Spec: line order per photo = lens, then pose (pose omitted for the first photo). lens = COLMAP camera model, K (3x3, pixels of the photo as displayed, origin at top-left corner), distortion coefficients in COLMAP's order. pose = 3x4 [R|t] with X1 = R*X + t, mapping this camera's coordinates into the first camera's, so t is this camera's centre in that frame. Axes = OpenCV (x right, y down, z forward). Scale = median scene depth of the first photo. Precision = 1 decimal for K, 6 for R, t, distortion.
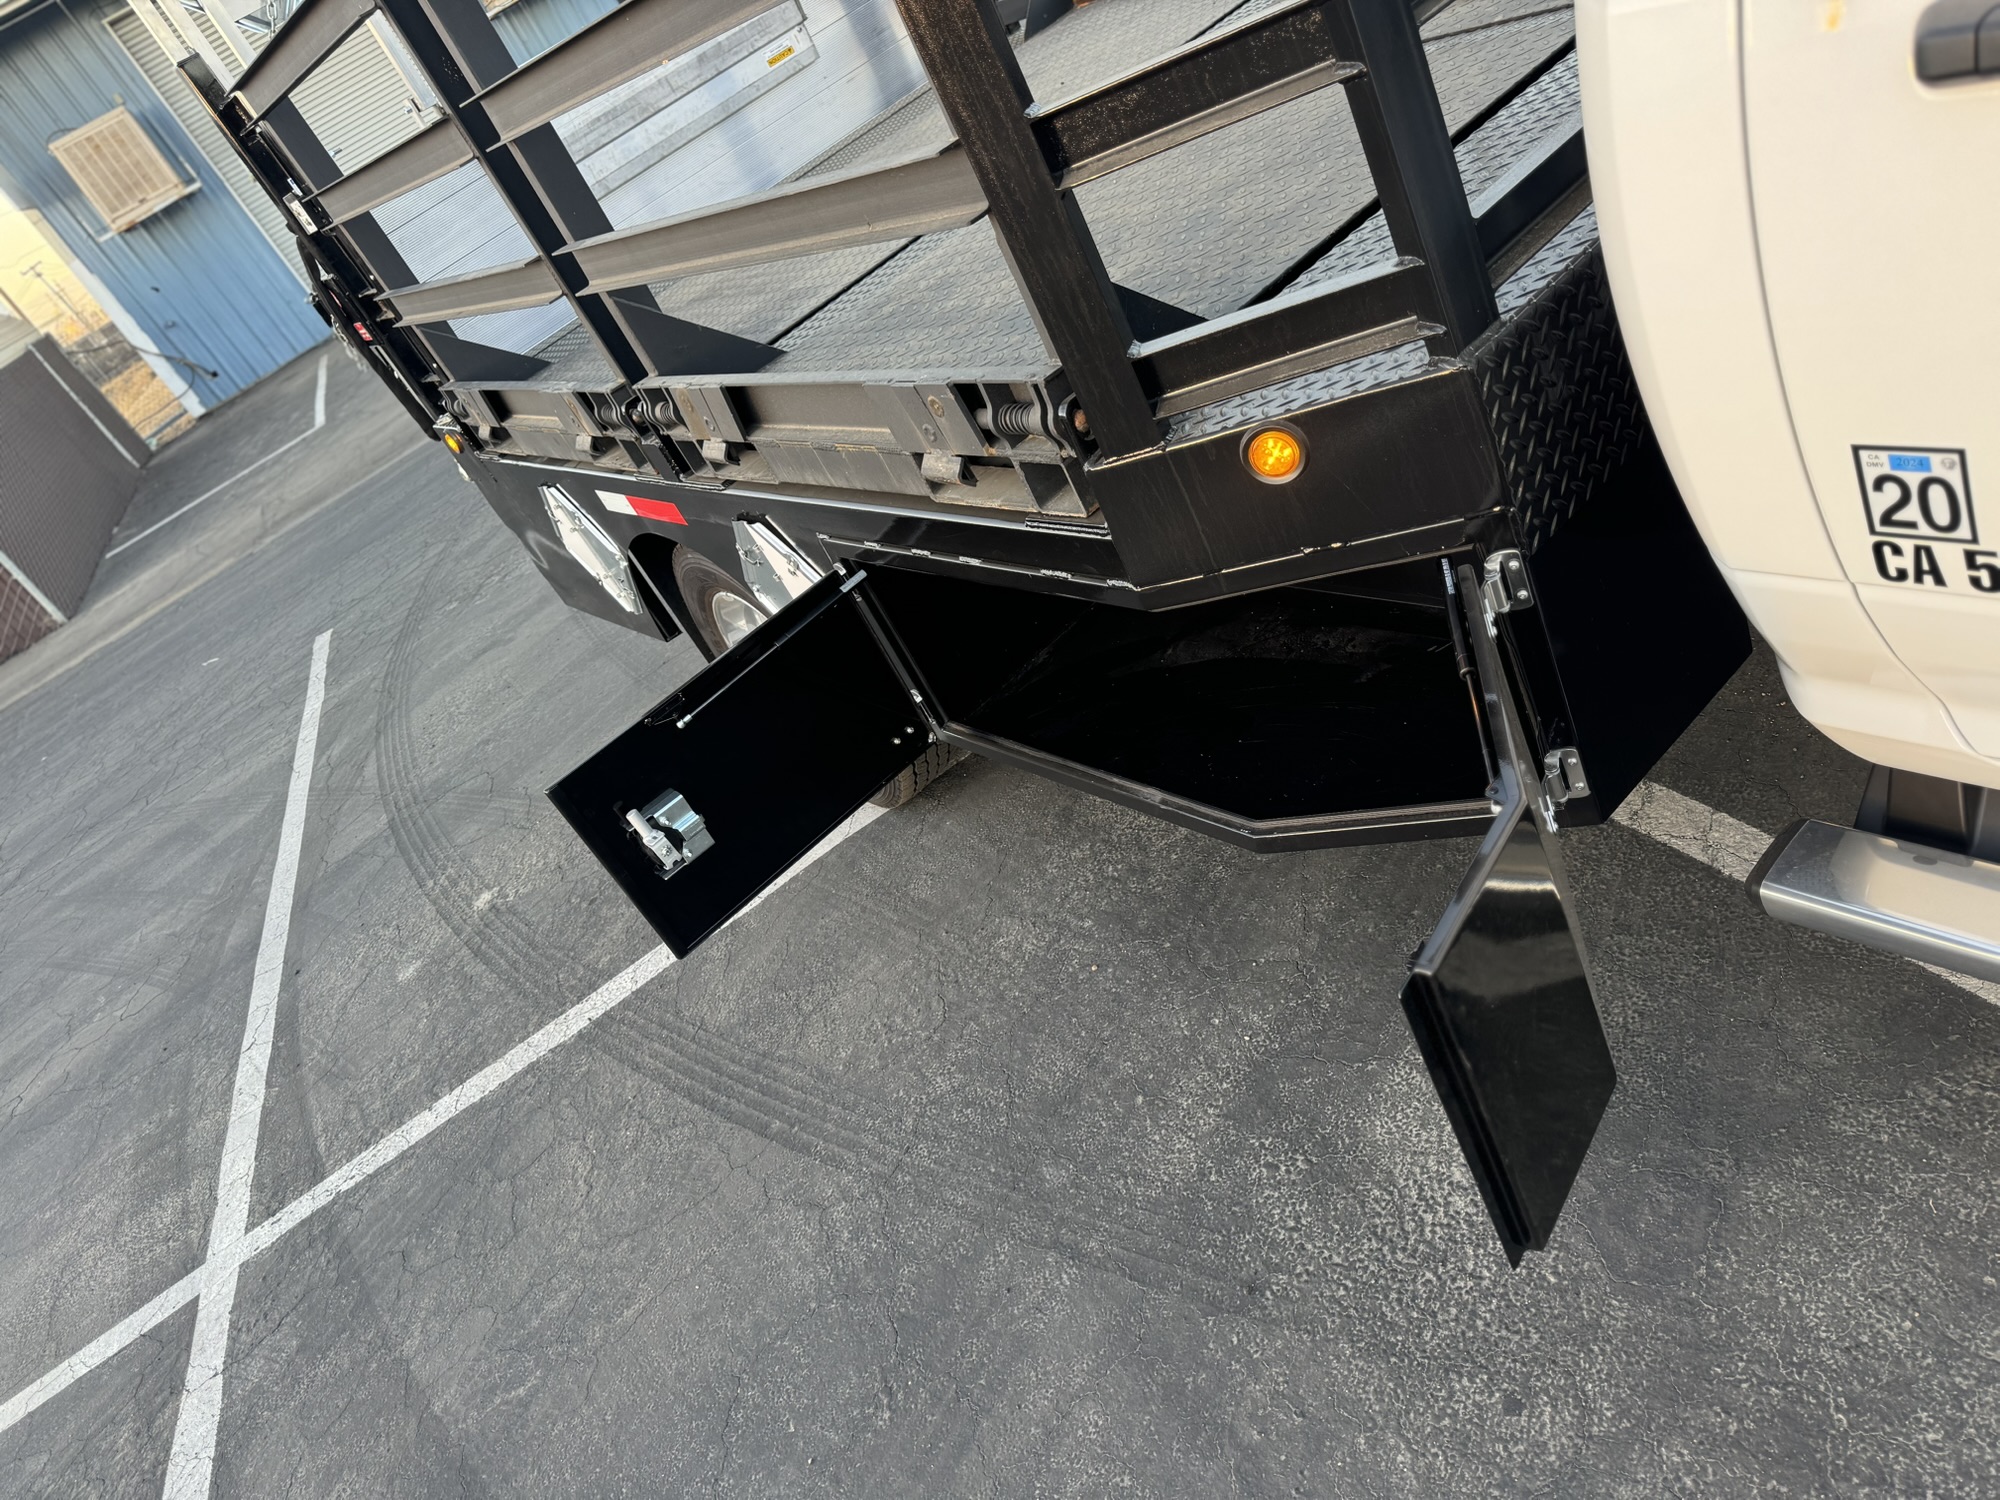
lens RADIAL K [[1379.5, 0, 1060.9], [0, 1379.5, 729.7], [0, 0, 1]] dist [0.005877, -0.000015]
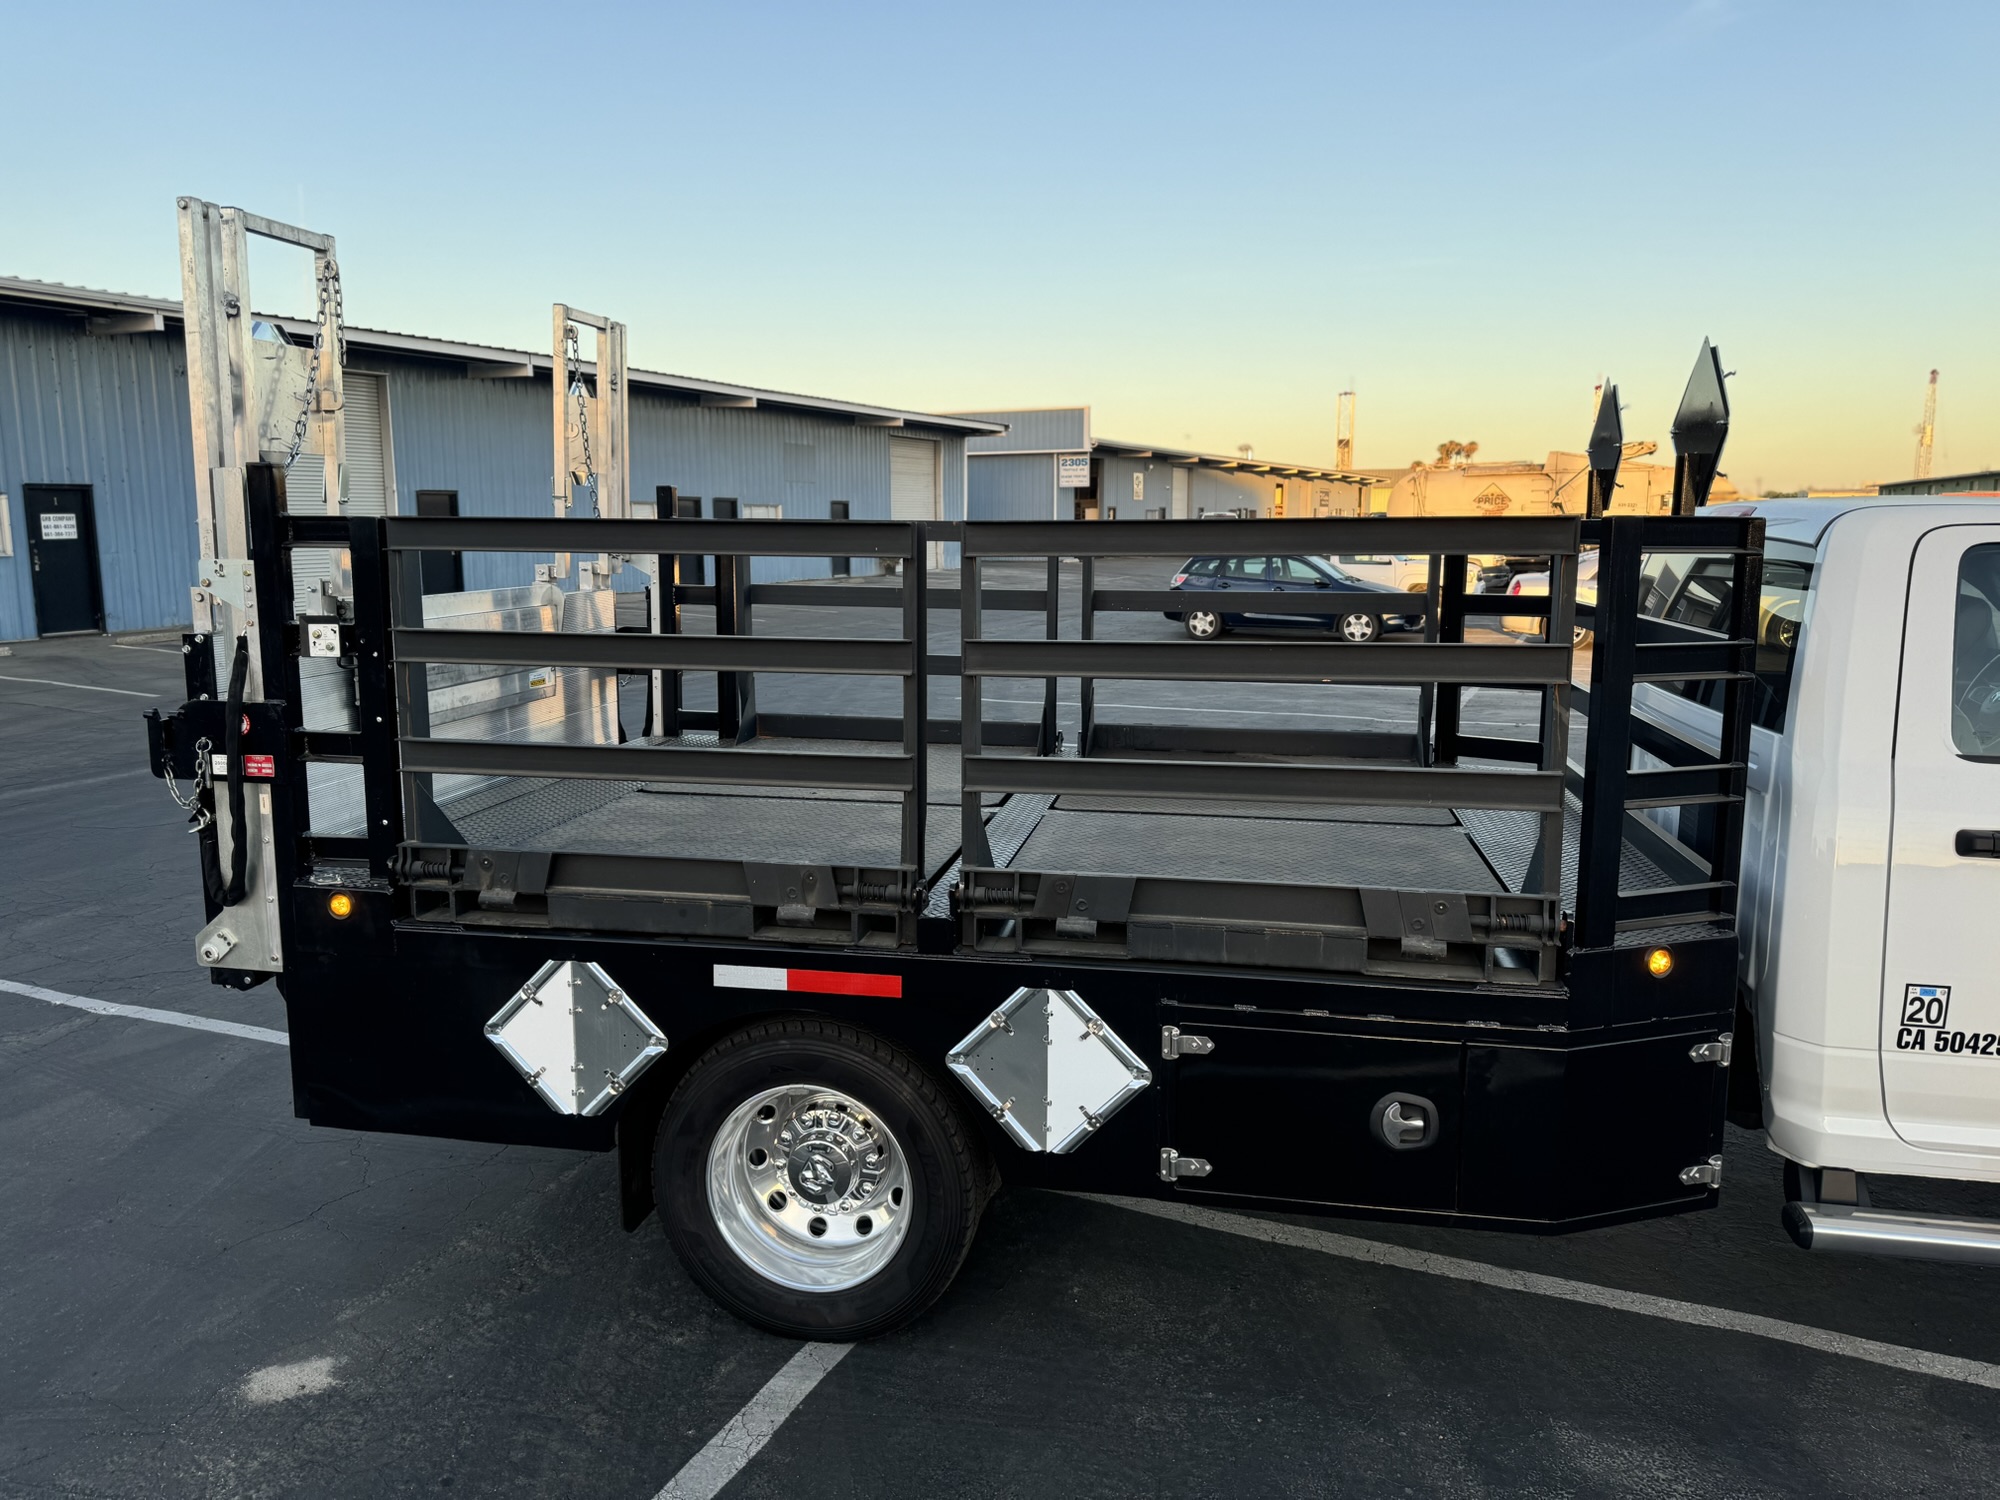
lens RADIAL K [[1393.1, 0, 1000.0], [0, 1393.1, 750.0], [0, 0, 1]] dist [0.085367, -0.100763]
pose [[0.716383, 0.324912, 0.617436, -1.367919], [0.067054, 0.848791, -0.524459, 0.395305], [-0.694477, 0.417115, 0.586273, 0.257704]]
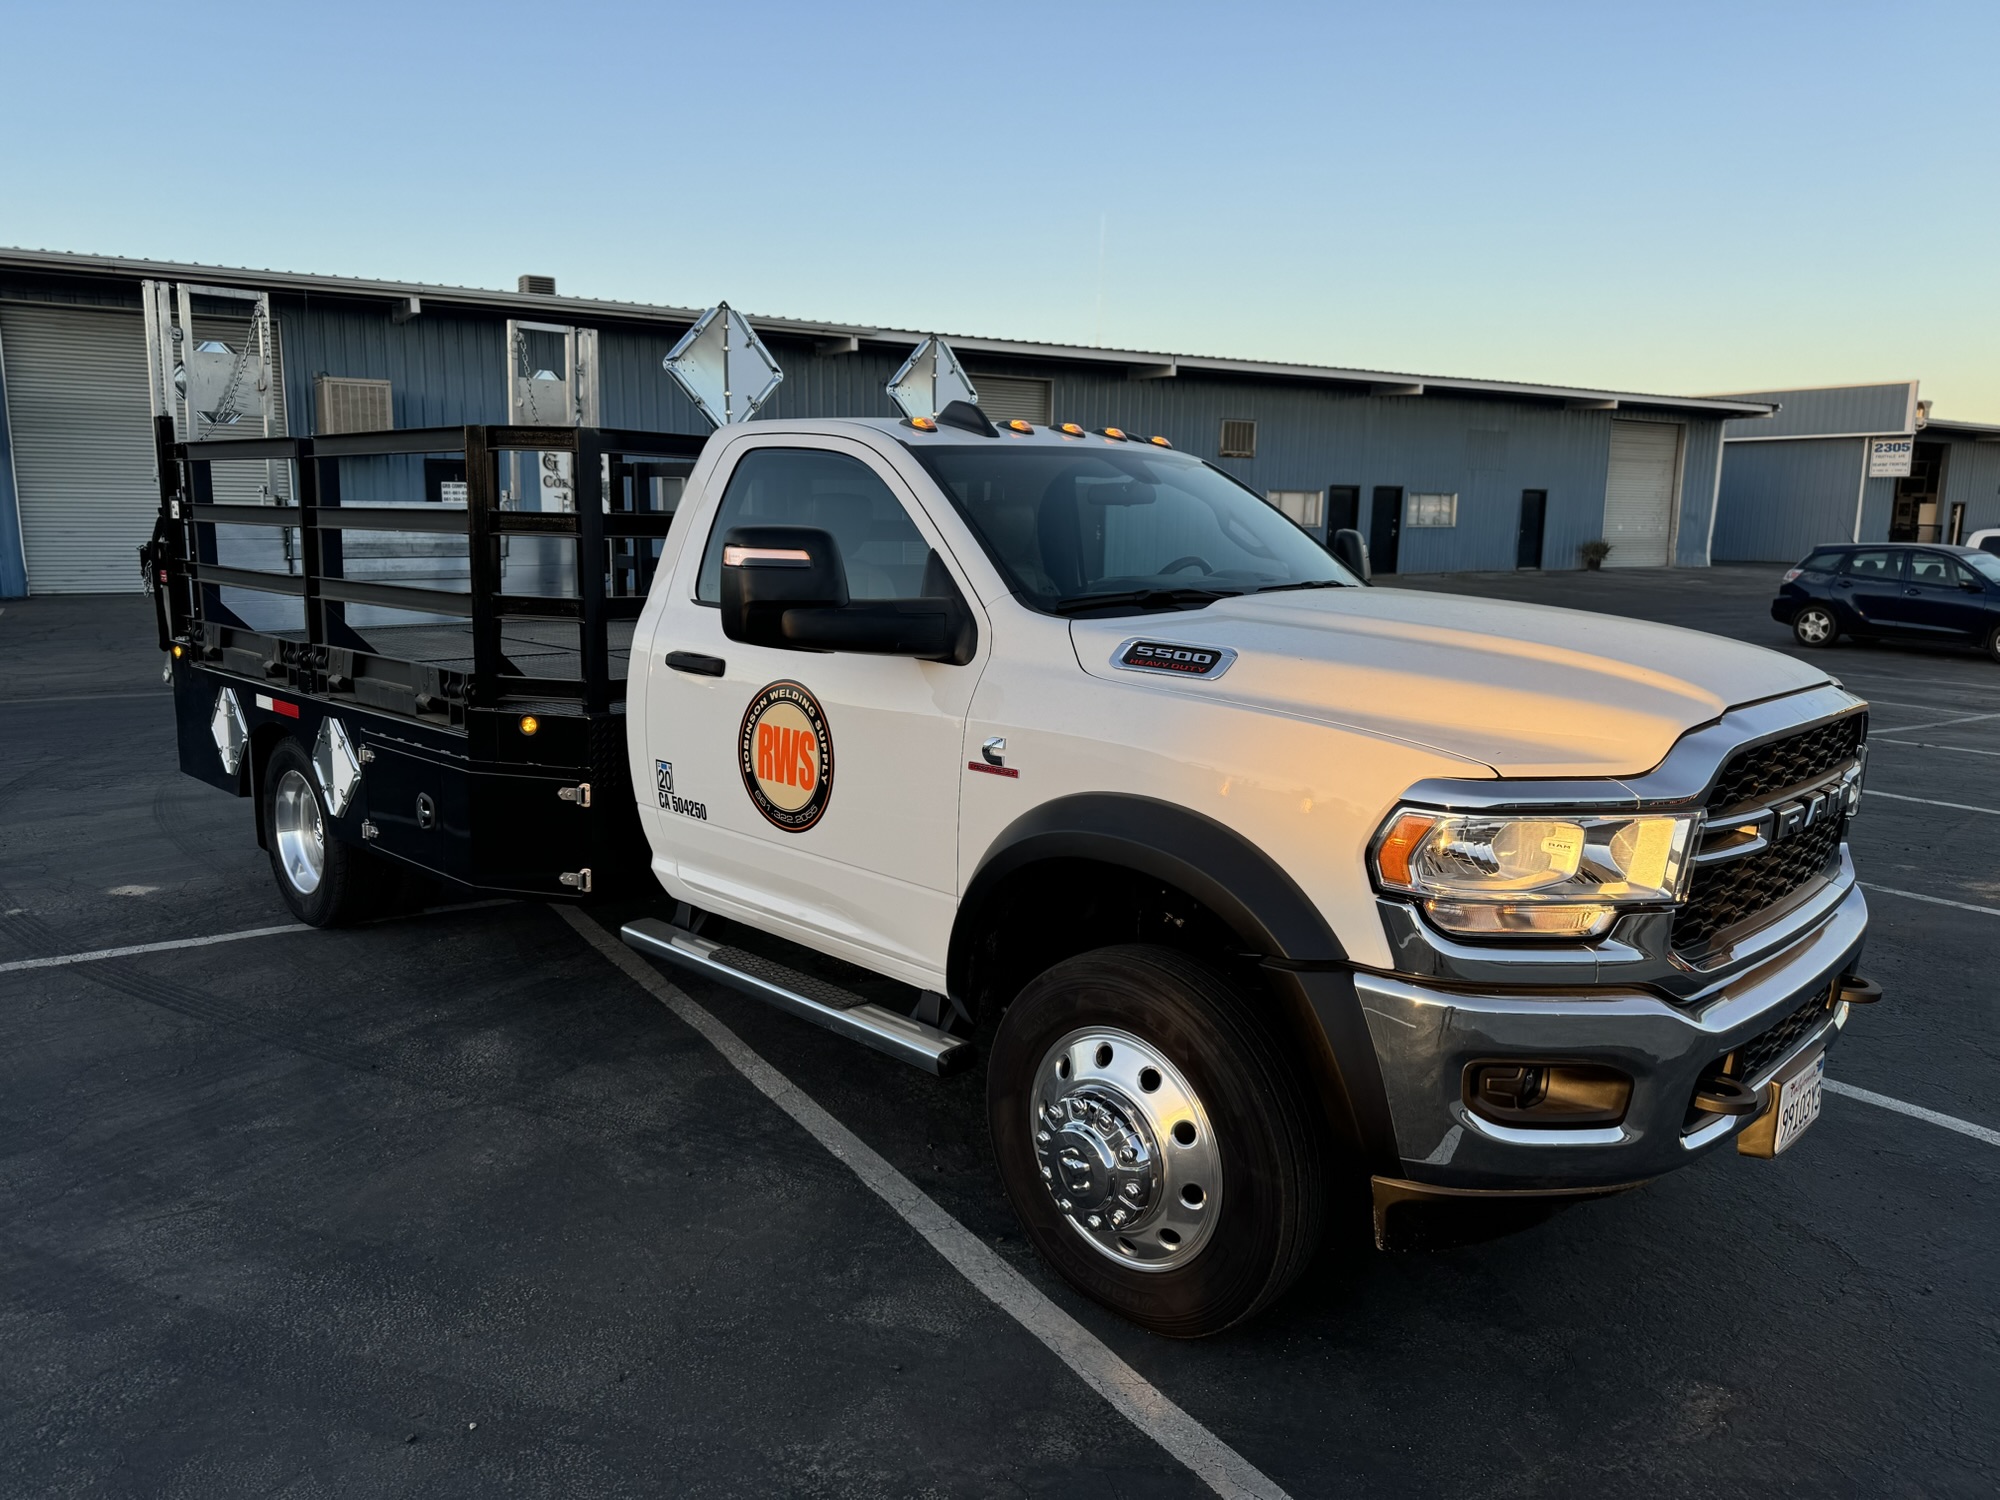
lens RADIAL K [[1411.1, 0, 999.3], [0, 1411.1, 759.5], [0, 0, 1]] dist [0.053700, -0.074982]
pose [[0.897681, 0.416419, 0.144099, 0.486585], [-0.316913, 0.837327, -0.445476, 0.666897], [-0.306163, 0.354229, 0.883621, -1.465371]]
